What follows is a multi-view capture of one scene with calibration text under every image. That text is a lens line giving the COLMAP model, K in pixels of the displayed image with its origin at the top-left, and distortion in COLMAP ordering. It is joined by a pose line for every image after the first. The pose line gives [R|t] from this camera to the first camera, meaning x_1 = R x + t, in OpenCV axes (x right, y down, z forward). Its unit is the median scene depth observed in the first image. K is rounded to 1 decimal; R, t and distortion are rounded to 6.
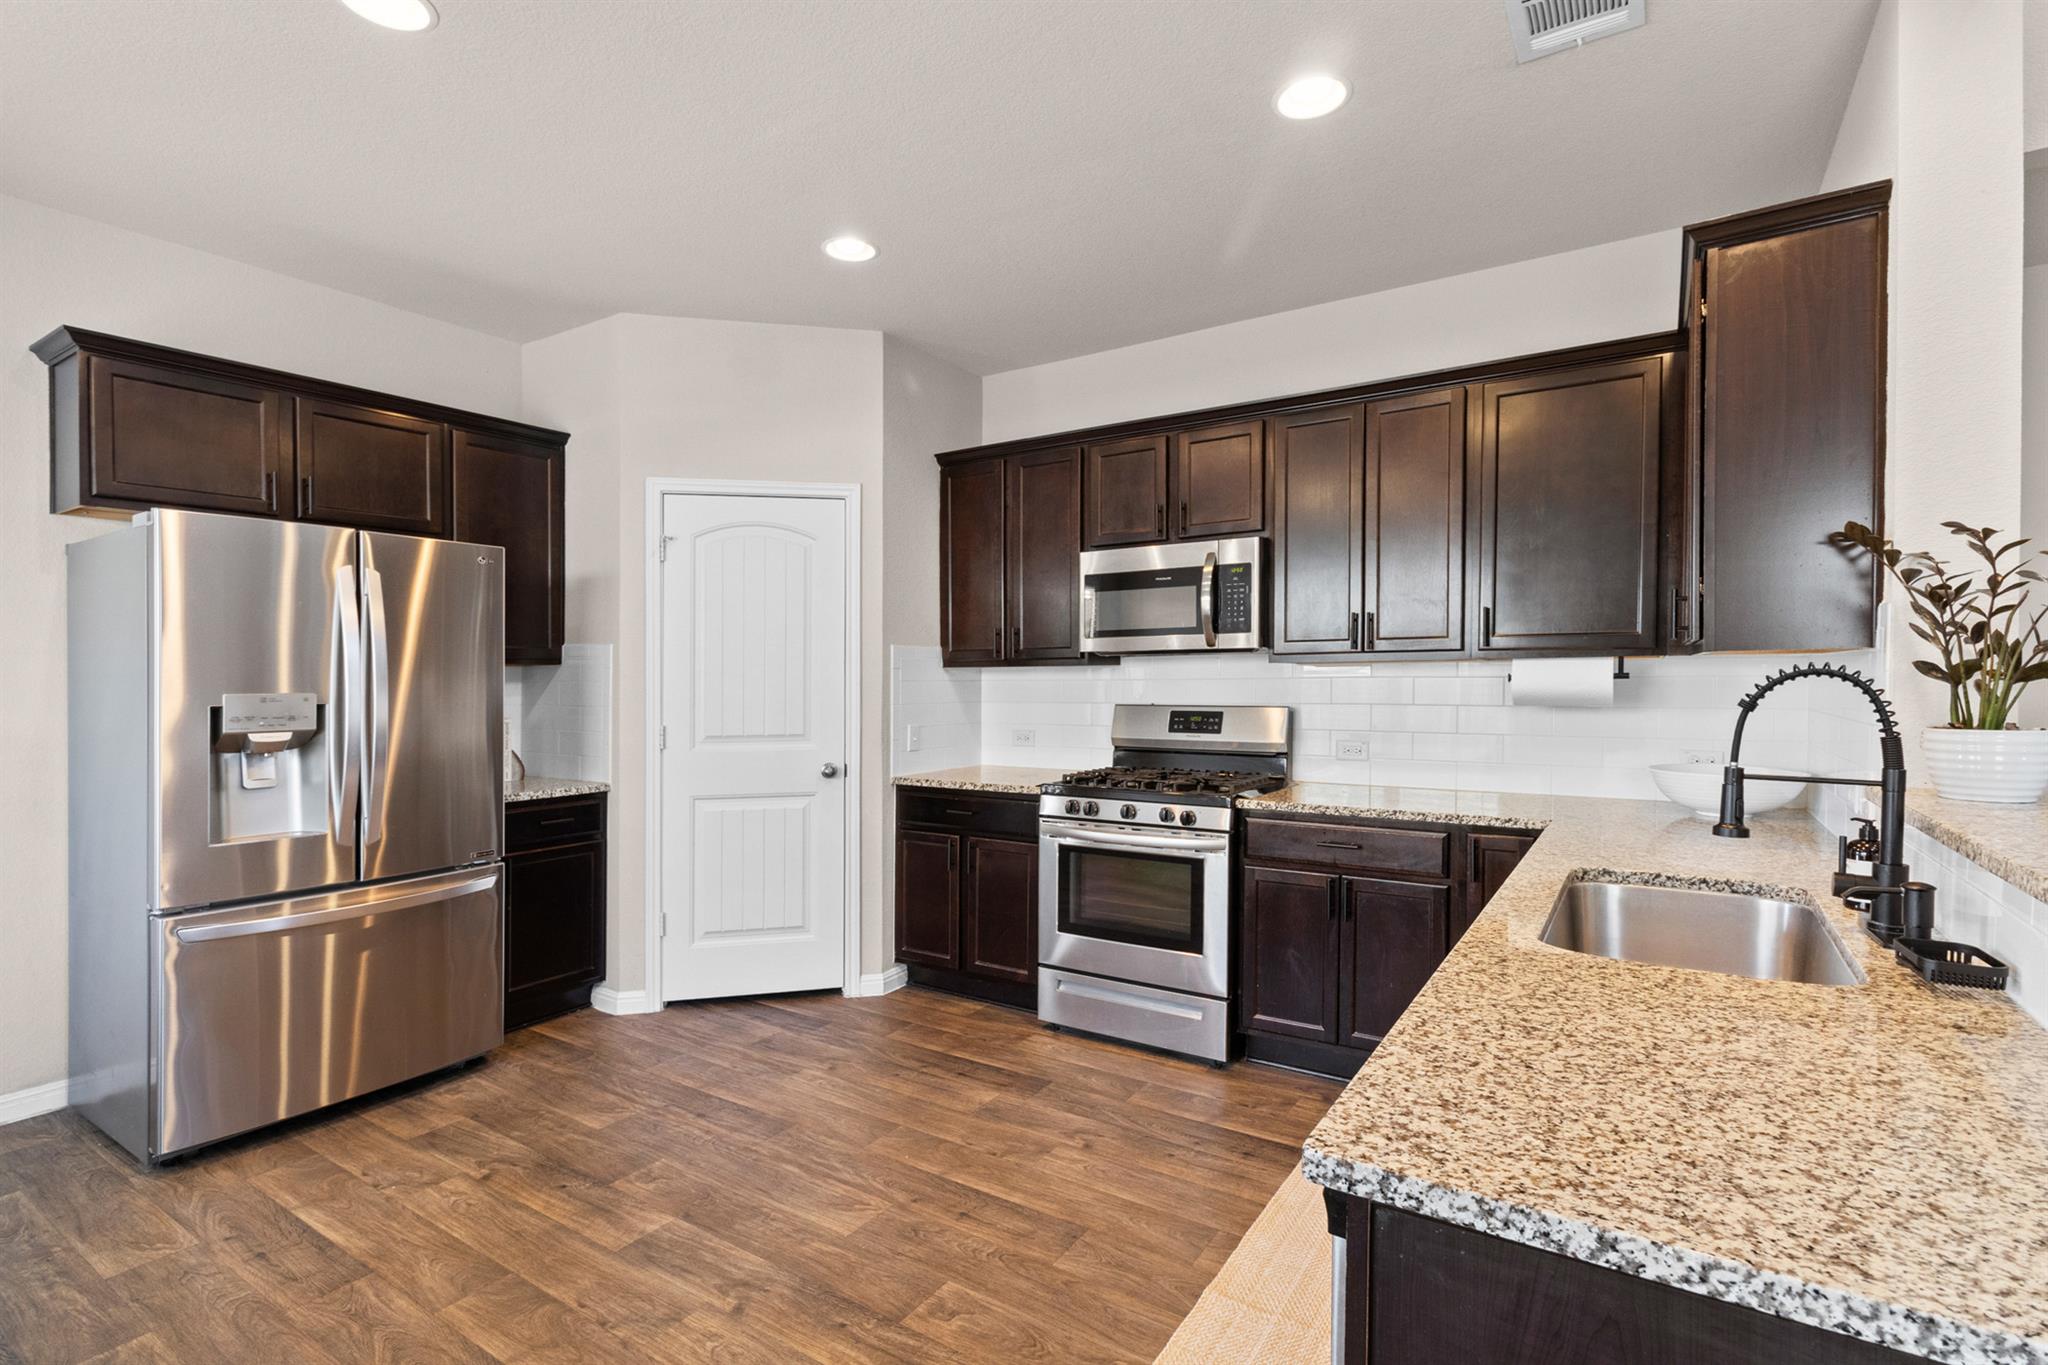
lens RADIAL K [[947.4, 0, 1022.1], [0, 947.4, 691.3], [0, 0, 1]] dist [0.004153, -0.003349]
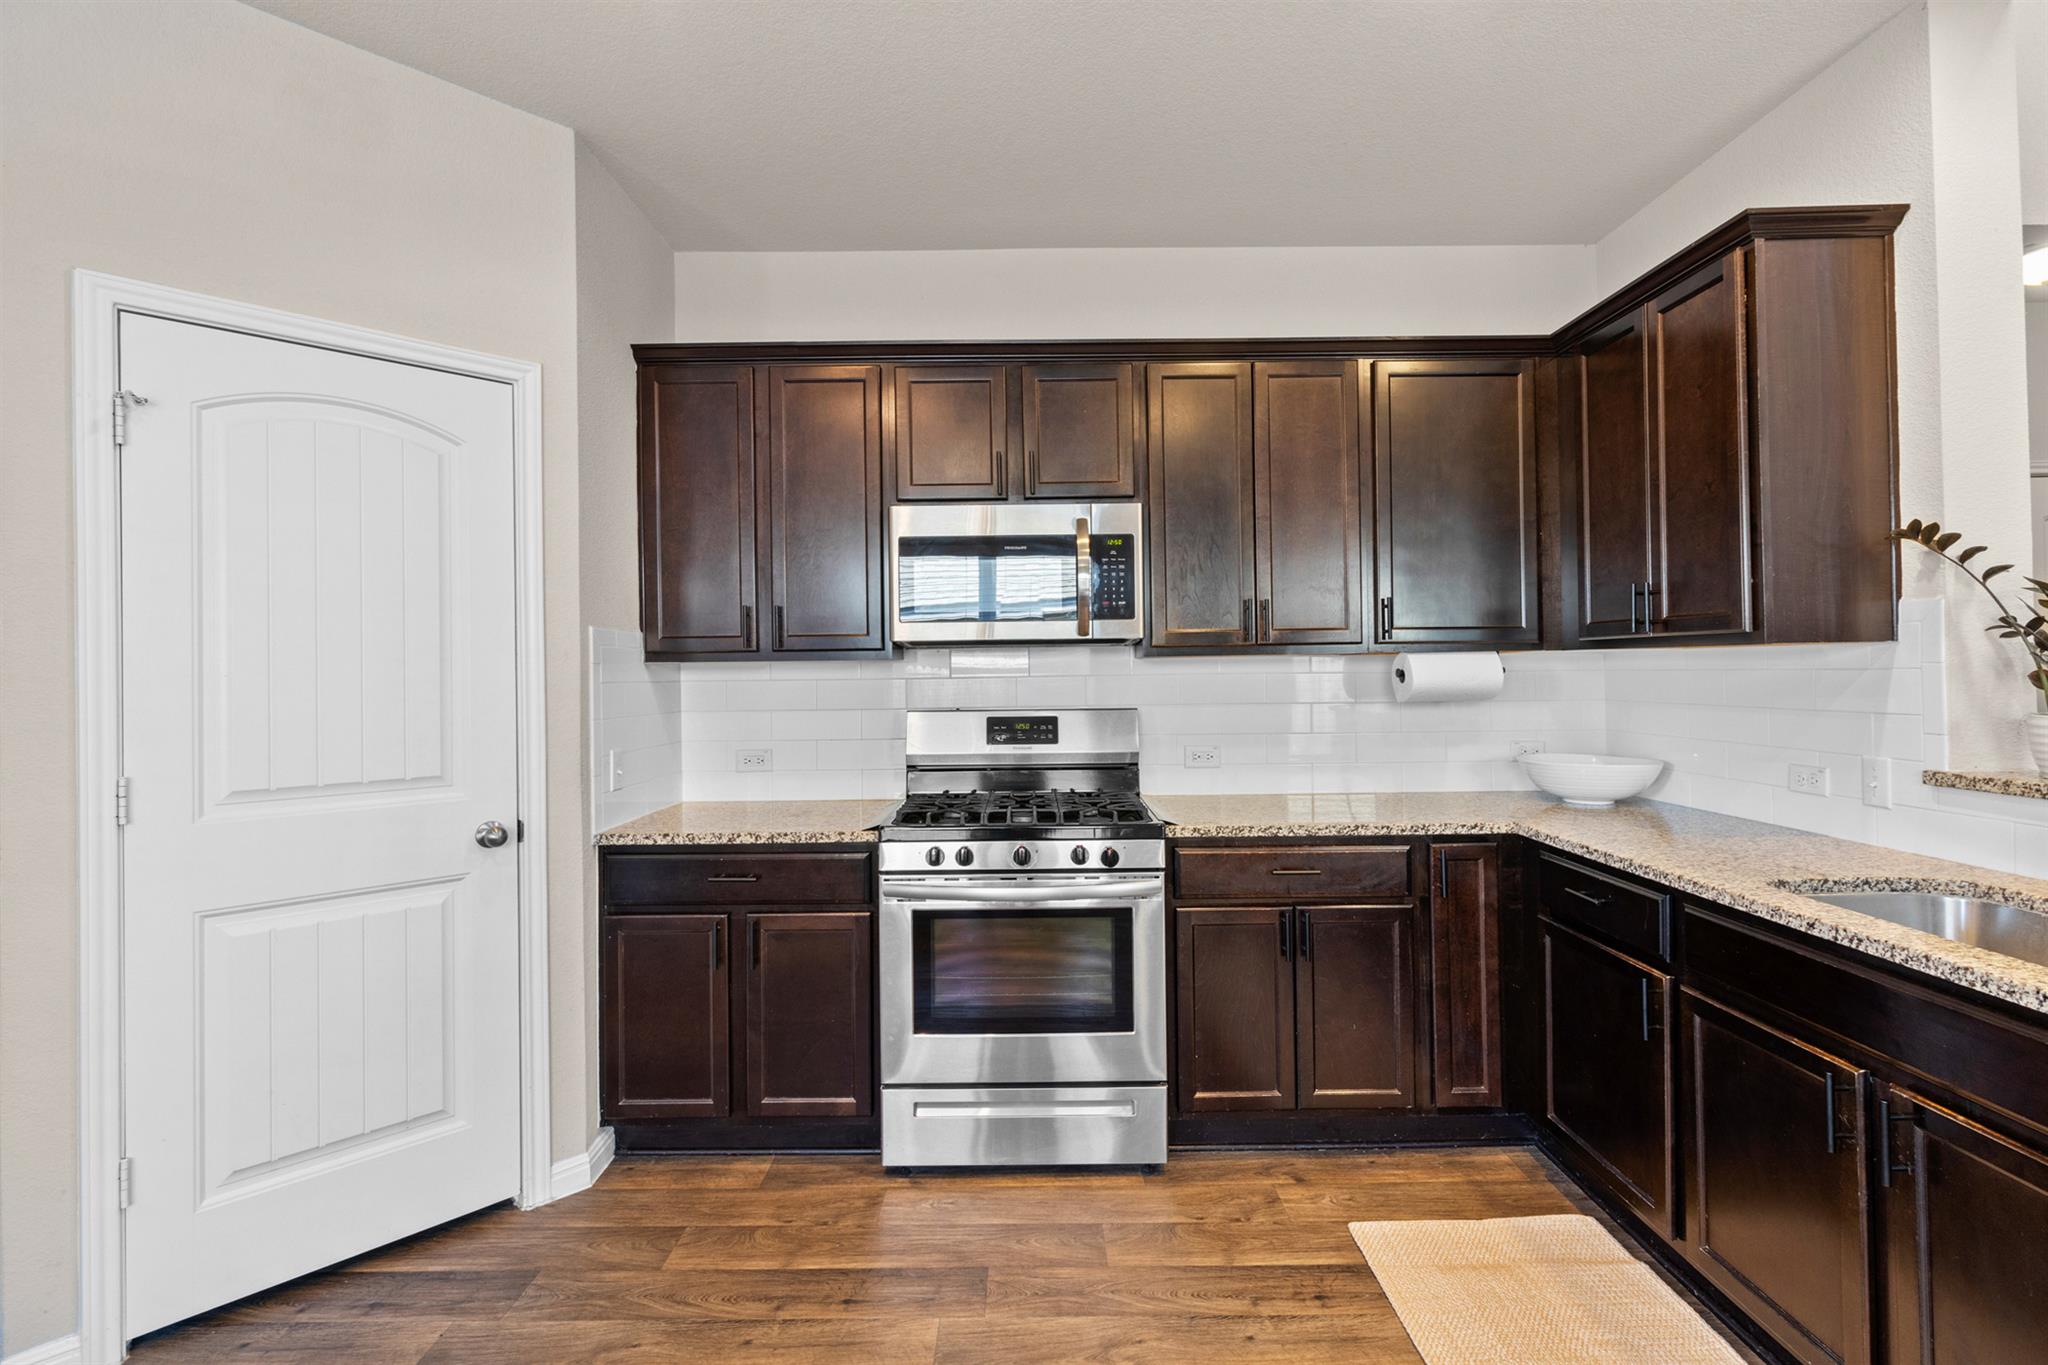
lens RADIAL K [[947.4, 0, 1033.1], [0, 947.4, 676.7], [0, 0, 1]] dist [0.004153, -0.003349]
pose [[0.837383, -0.005622, 0.546588, -0.271024], [0.014041, 0.999838, -0.011228, -0.004216], [-0.546436, 0.017077, 0.837326, 0.351340]]
